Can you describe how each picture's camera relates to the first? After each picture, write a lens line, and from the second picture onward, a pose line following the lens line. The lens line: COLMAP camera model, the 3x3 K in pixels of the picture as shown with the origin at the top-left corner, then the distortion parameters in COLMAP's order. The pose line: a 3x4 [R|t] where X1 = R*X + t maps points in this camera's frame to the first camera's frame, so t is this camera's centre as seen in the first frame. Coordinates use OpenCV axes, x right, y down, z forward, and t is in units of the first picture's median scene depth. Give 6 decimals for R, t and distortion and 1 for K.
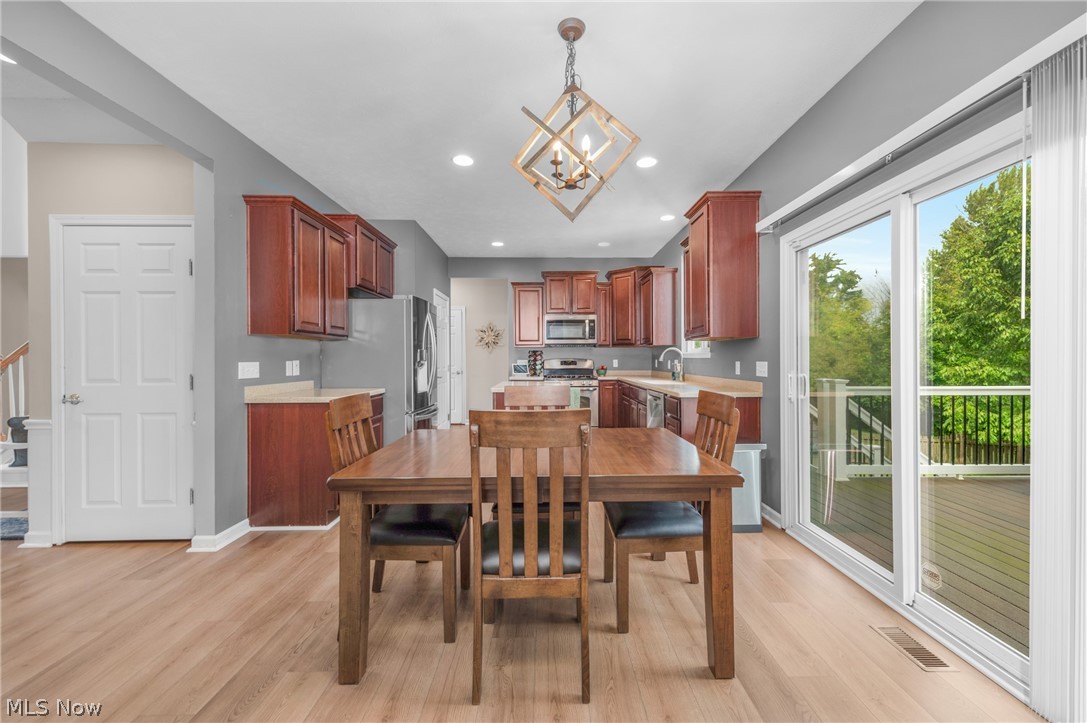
lens RADIAL K [[434.8, 0, 548.2], [0, 434.8, 361.3], [0, 0, 1]] dist [0.011880, -0.002500]
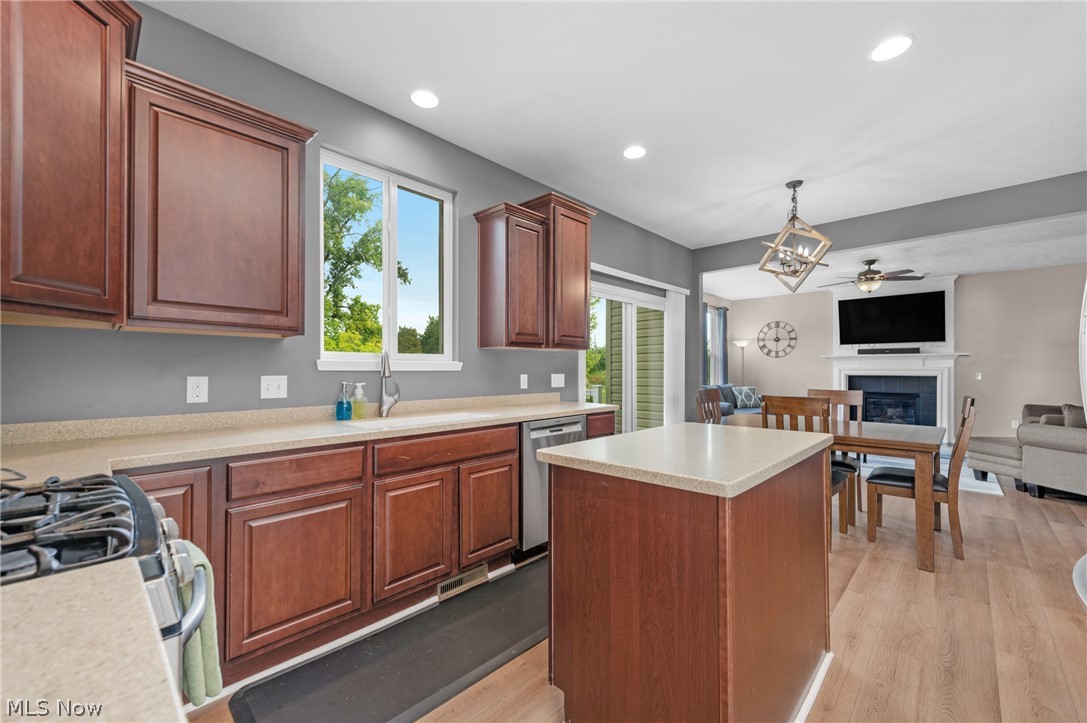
lens RADIAL K [[434.8, 0, 555.7], [0, 434.8, 369.5], [0, 0, 1]] dist [0.011880, -0.002500]
pose [[-0.725237, 0.004286, 0.688486, -0.149734], [0.008046, 0.999965, 0.002251, -0.006896], [-0.688452, 0.007172, -0.725246, 0.970158]]
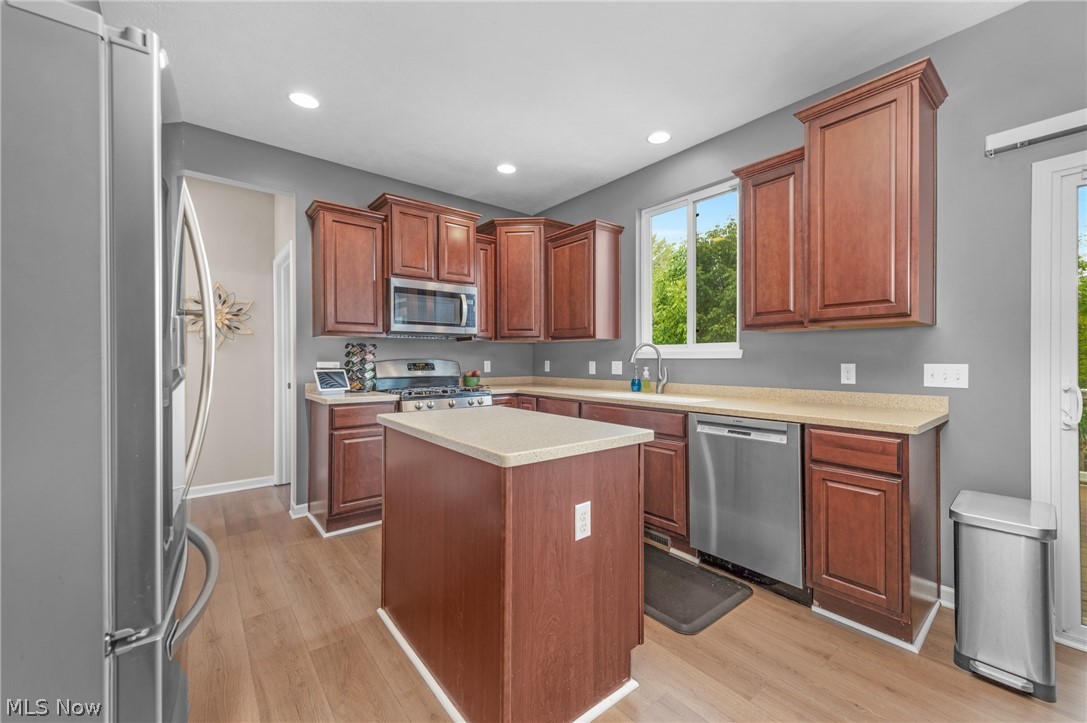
lens RADIAL K [[434.8, 0, 559.0], [0, 434.8, 363.4], [0, 0, 1]] dist [0.011880, -0.002500]
pose [[0.773726, -0.003238, 0.633513, -0.185351], [0.002375, 0.999995, 0.002210, -0.001544], [-0.633516, -0.000205, 0.773729, 0.458995]]
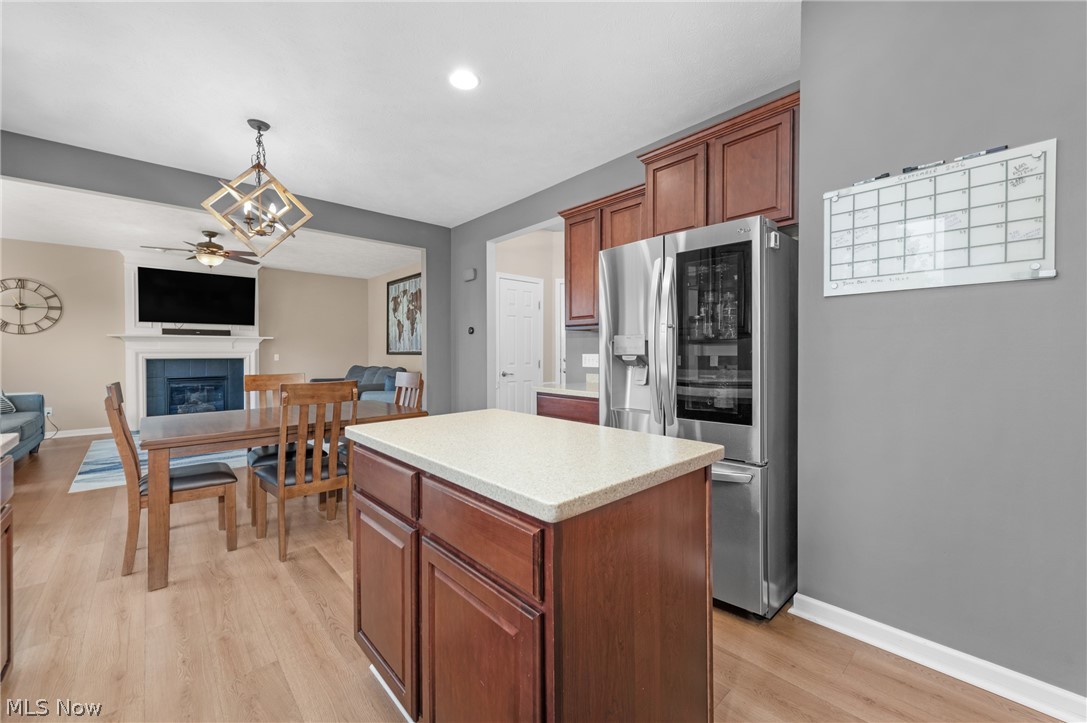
lens RADIAL K [[434.8, 0, 546.8], [0, 434.8, 357.0], [0, 0, 1]] dist [0.011880, -0.002500]
pose [[-0.747838, 0.013674, -0.663741, 0.106050], [0.000108, 0.999790, 0.020476, -0.006737], [0.663882, 0.015241, -0.747682, 0.896612]]
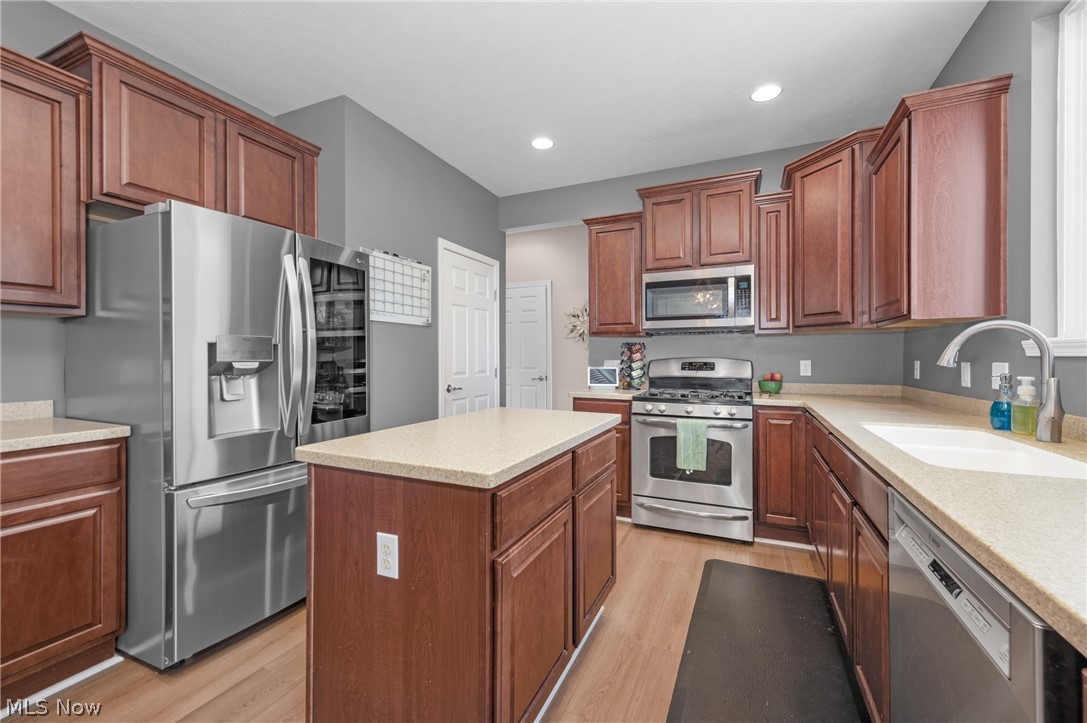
lens RADIAL K [[434.8, 0, 548.0], [0, 434.8, 356.9], [0, 0, 1]] dist [0.011880, -0.002500]
pose [[0.904685, 0.001313, -0.426080, 0.110998], [-0.004641, 0.999966, -0.006774, -0.003274], [0.426057, 0.008106, 0.904660, 0.485804]]
